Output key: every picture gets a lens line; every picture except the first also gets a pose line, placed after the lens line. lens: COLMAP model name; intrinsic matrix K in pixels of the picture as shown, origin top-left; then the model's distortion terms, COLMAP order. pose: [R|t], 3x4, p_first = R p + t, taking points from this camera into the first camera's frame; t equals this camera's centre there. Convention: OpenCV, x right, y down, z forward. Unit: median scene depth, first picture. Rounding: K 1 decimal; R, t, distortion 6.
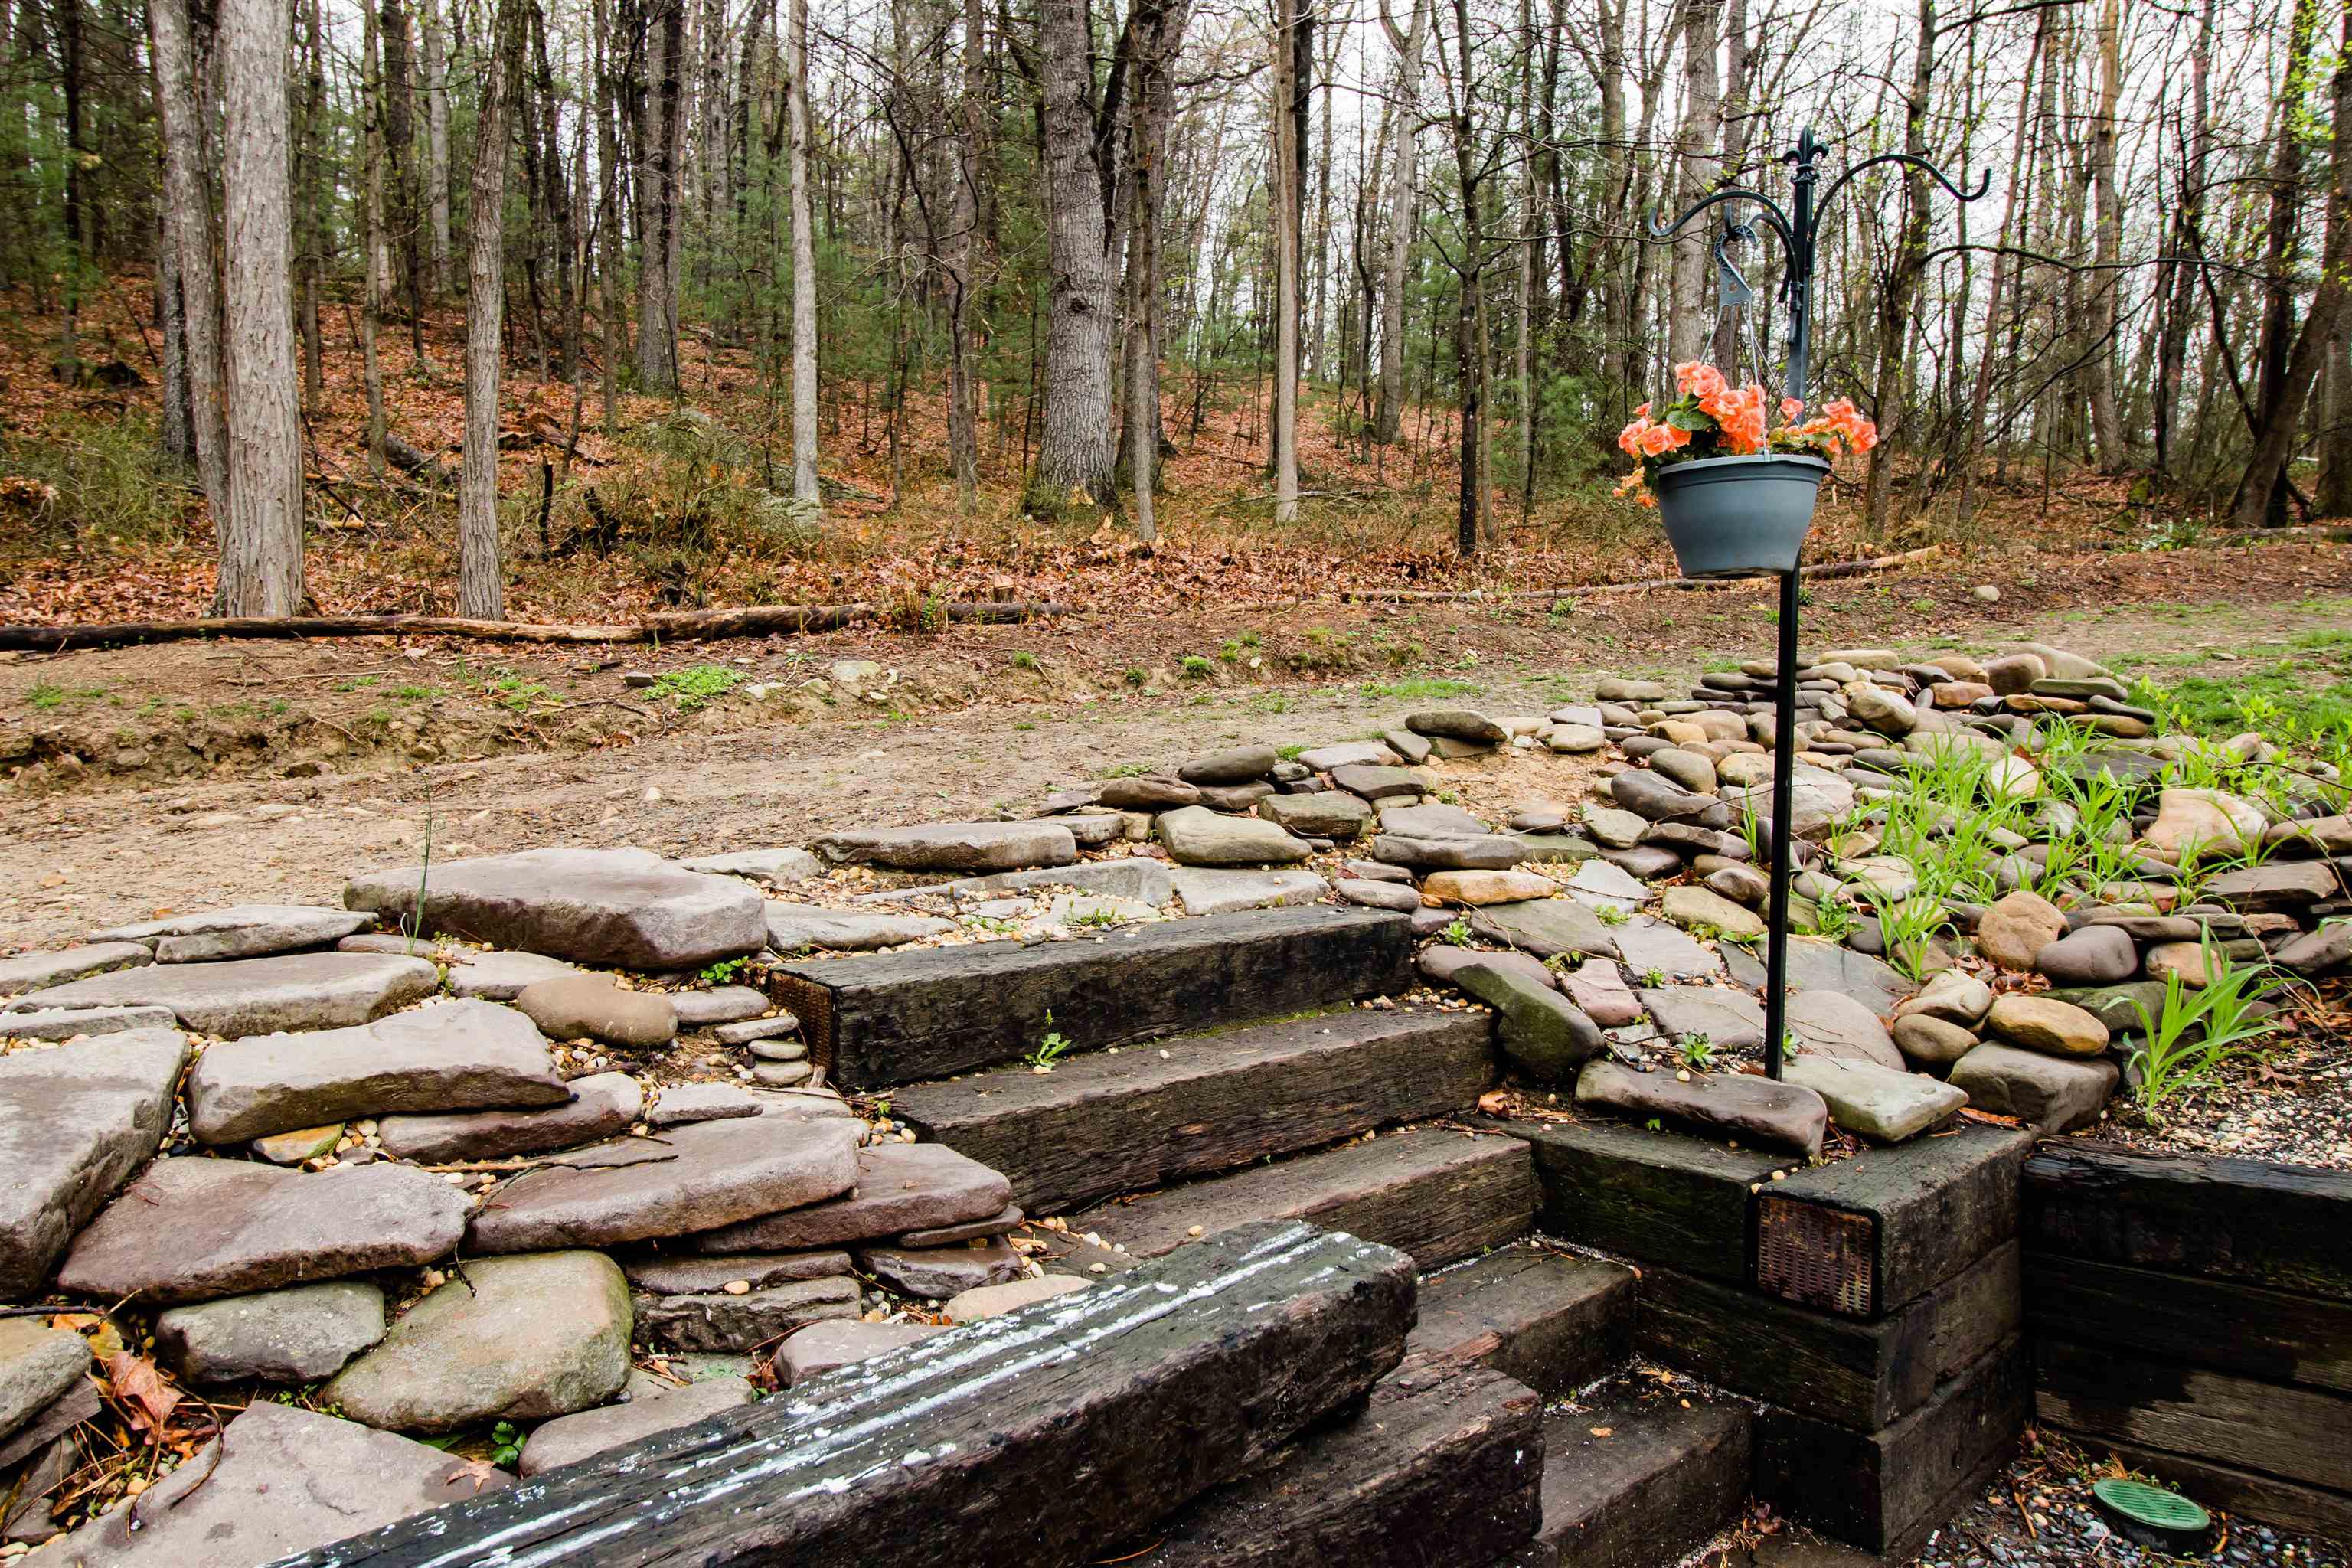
lens RADIAL K [[1625.2, 0, 1166.8], [0, 1625.2, 777.8], [0, 0, 1]] dist [0.011067, -0.011900]
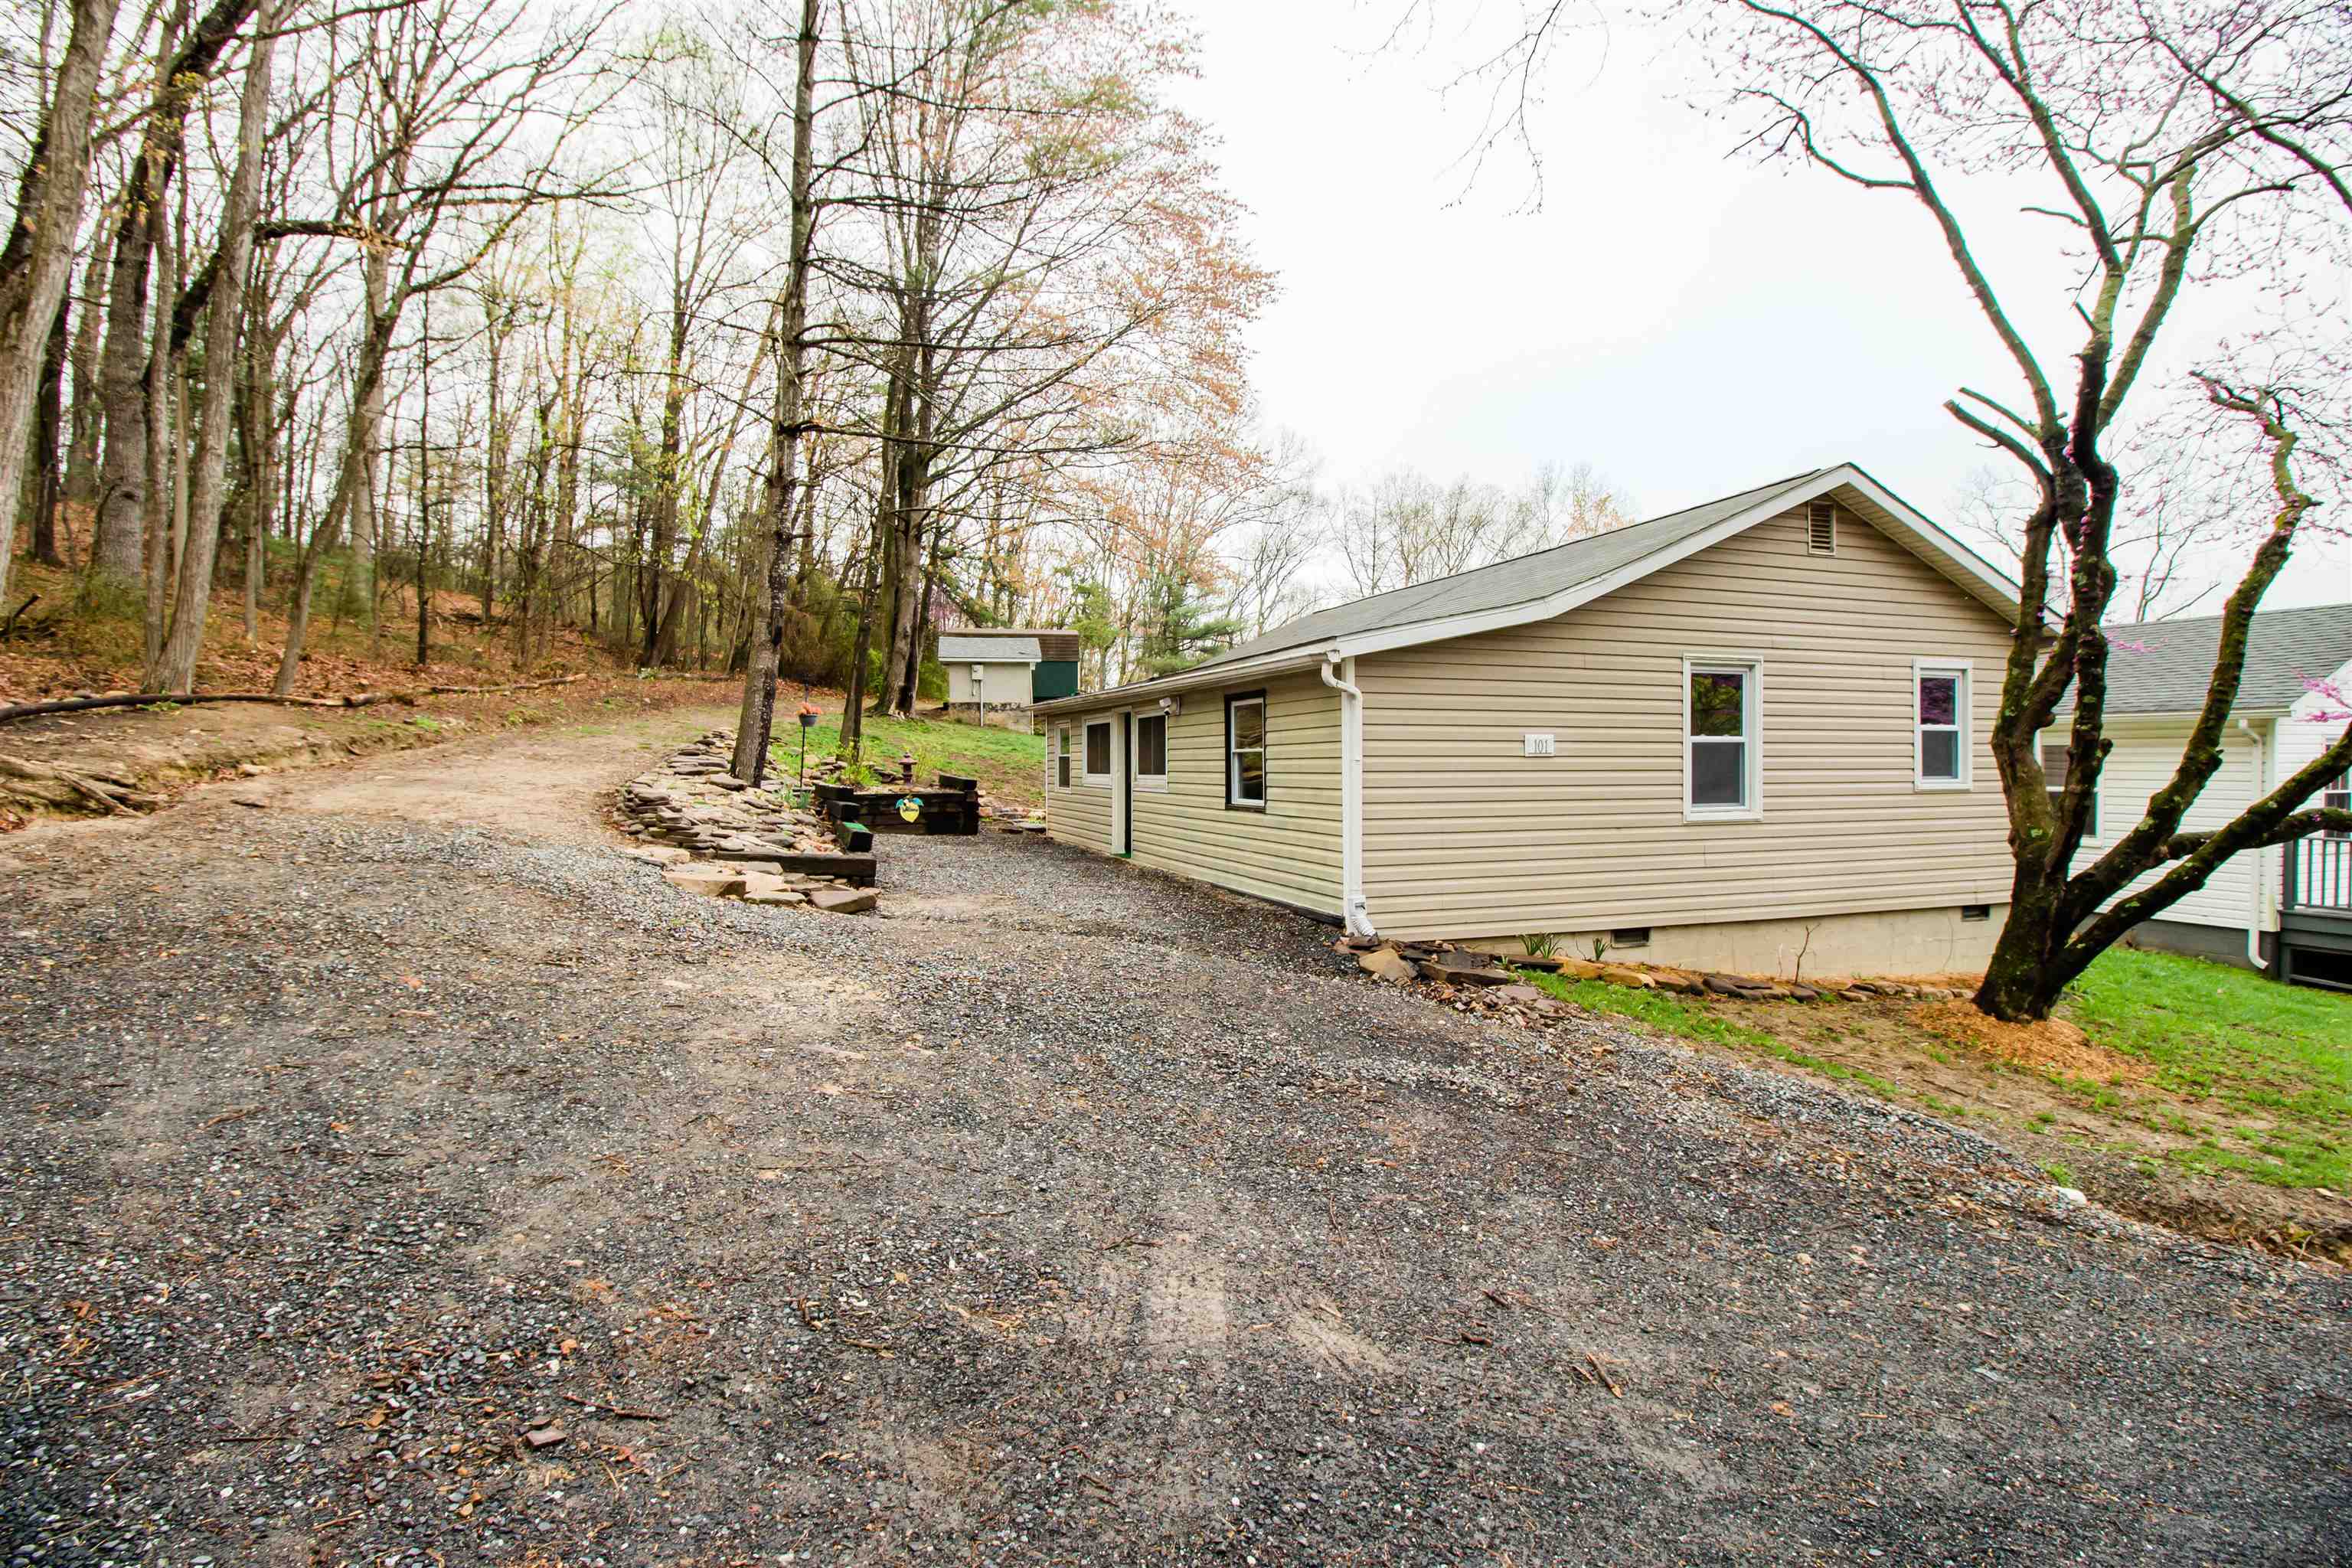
lens RADIAL K [[1097.5, 0, 1168.1], [0, 1097.5, 782.9], [0, 0, 1]] dist [-0.005063, -0.010272]
pose [[0.417870, -0.011645, 0.908432, -1.965669], [0.012343, 0.999898, 0.007139, 0.074921], [-0.908423, 0.008230, 0.417972, -1.509609]]
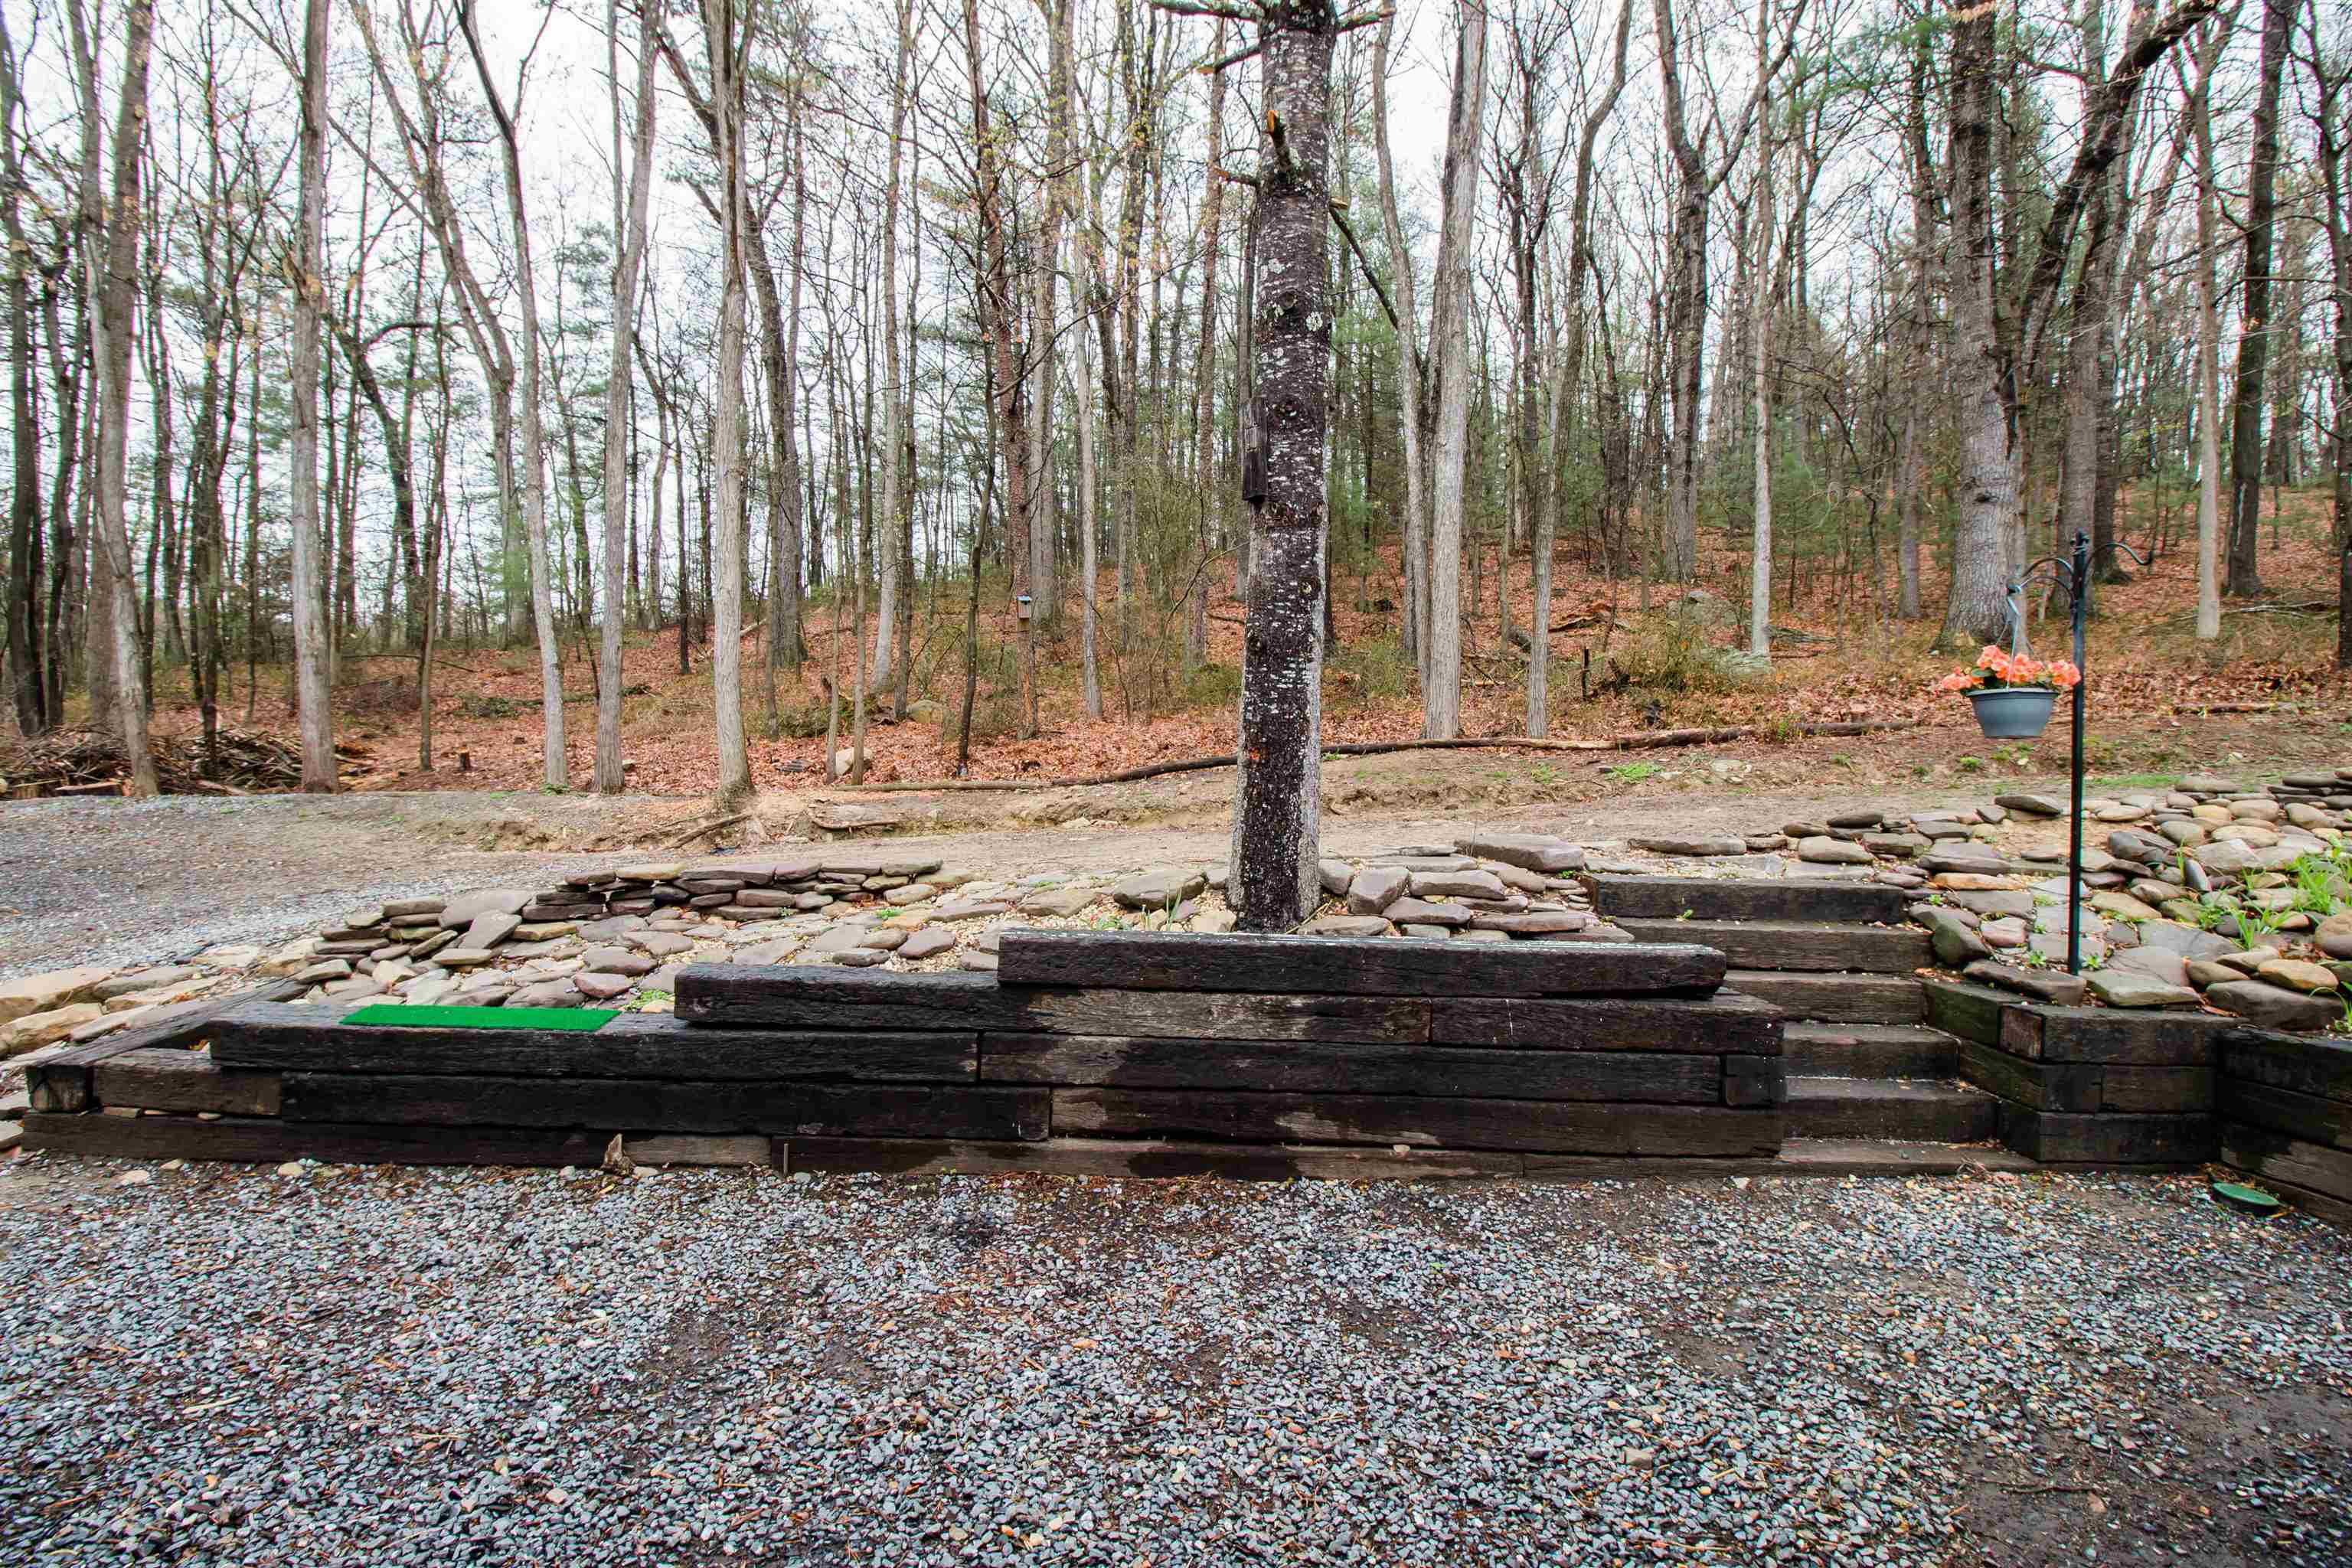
lens RADIAL K [[1097.5, 0, 1158.4], [0, 1097.5, 773.2], [0, 0, 1]] dist [-0.005063, -0.010272]
pose [[0.722412, 0.014899, -0.691303, 0.252584], [-0.048062, 0.998432, -0.028706, 0.012269], [0.689791, 0.053963, 0.721995, -0.430211]]
